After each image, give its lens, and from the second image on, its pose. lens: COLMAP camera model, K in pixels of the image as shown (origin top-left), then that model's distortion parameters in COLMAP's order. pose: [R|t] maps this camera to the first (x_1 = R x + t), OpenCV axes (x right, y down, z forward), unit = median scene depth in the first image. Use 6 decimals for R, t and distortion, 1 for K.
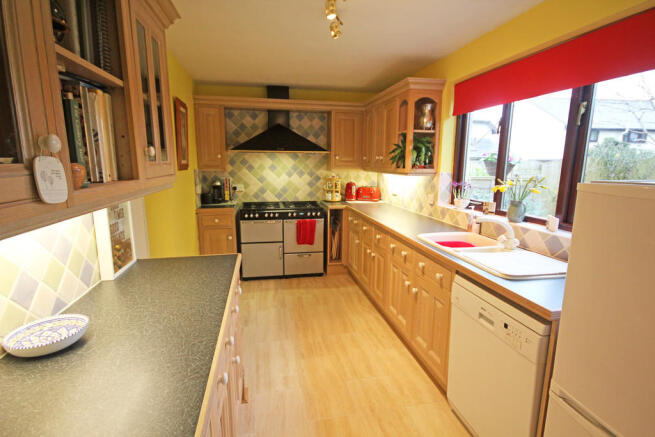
lens RADIAL K [[331.0, 0, 328.3], [0, 331.0, 219.3], [0, 0, 1]] dist [0.002984, 0.000839]
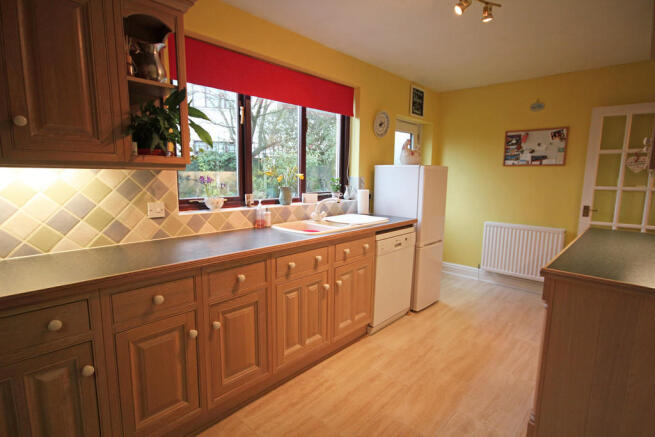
lens RADIAL K [[331.0, 0, 330.3], [0, 331.0, 220.5], [0, 0, 1]] dist [0.002984, 0.000839]
pose [[-0.586626, -0.128387, 0.799617, -0.459840], [0.121915, 0.962102, 0.243917, -0.195745], [-0.800629, 0.240574, -0.548742, 1.433266]]
